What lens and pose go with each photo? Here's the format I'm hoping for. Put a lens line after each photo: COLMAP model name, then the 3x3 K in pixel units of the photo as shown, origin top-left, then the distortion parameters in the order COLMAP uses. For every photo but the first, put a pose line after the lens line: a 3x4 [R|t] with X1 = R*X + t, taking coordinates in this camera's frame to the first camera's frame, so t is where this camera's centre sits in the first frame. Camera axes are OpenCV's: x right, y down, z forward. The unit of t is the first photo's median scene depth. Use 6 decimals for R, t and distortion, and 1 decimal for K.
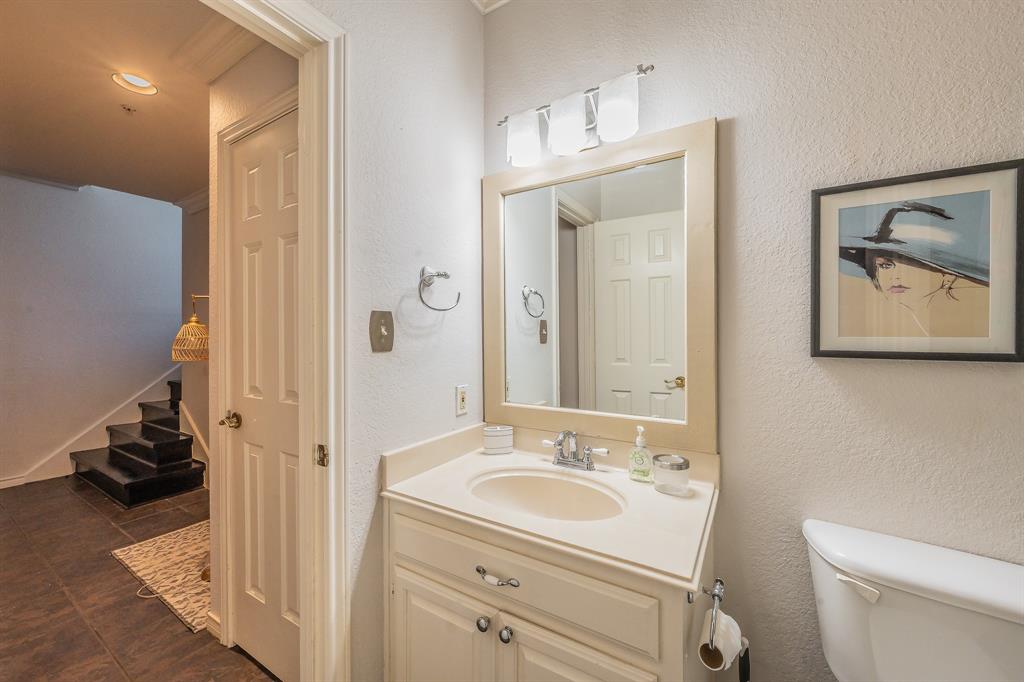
lens RADIAL K [[395.1, 0, 513.5], [0, 395.1, 334.9], [0, 0, 1]] dist [-0.001569, -0.000085]
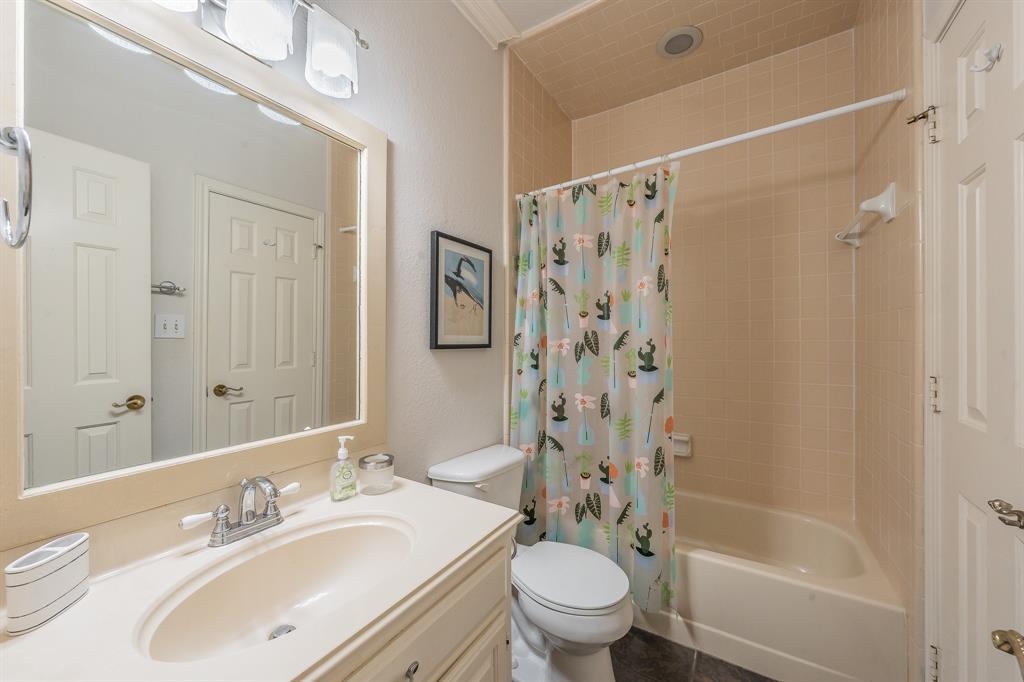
lens RADIAL K [[395.1, 0, 512.5], [0, 395.1, 340.0], [0, 0, 1]] dist [-0.001569, -0.000085]
pose [[0.000710, 0.000907, 0.999999, -0.554661], [0.005986, 0.999982, -0.000912, 0.022008], [-0.999982, 0.005987, 0.000704, 0.627137]]
